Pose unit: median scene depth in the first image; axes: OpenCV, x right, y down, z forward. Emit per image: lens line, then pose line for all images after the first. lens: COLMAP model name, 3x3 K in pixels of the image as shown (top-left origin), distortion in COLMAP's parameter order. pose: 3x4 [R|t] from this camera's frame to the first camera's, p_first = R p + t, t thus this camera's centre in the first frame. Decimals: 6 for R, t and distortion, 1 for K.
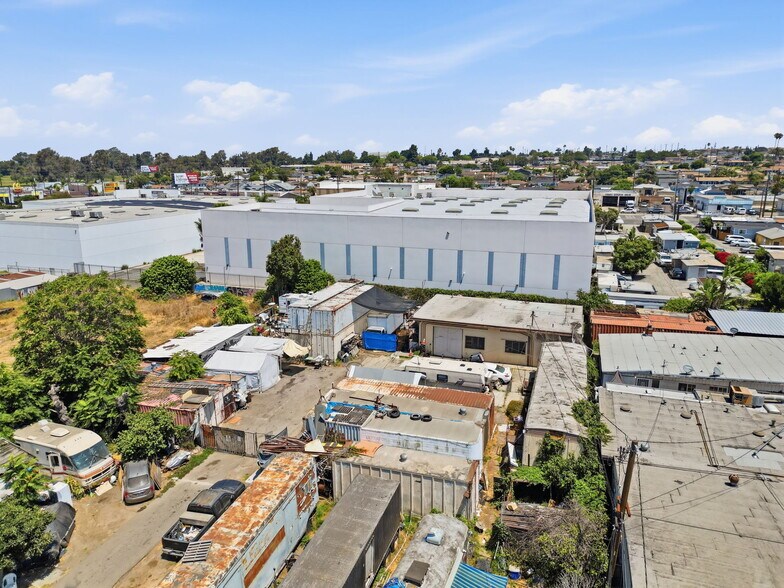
lens RADIAL K [[545.2, 0, 392.0], [0, 545.2, 294.0], [0, 0, 1]] dist [0.053895, -0.005224]
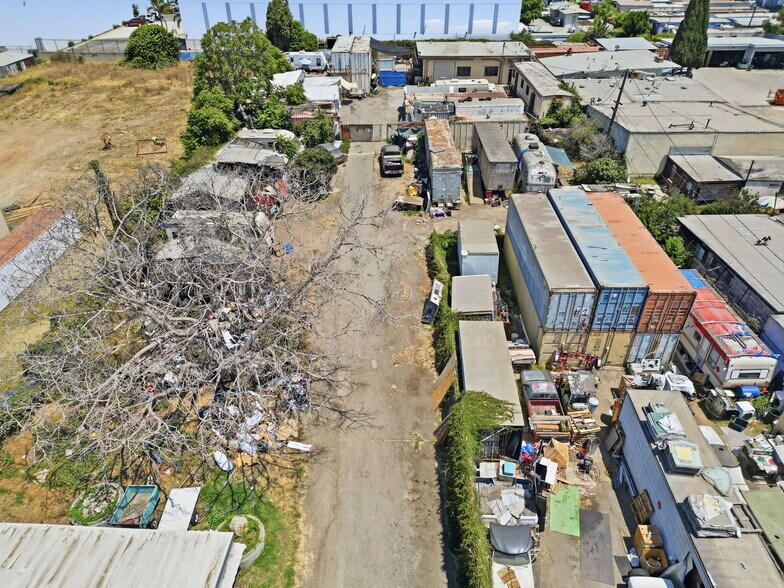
lens RADIAL K [[545.2, 0, 392.0], [0, 545.2, 294.0], [0, 0, 1]] dist [0.053895, -0.005224]
pose [[0.949959, -0.177707, 0.256900, -0.493067], [0.076570, 0.929792, 0.360032, 0.096674], [-0.302844, -0.322345, 0.896872, -0.417552]]
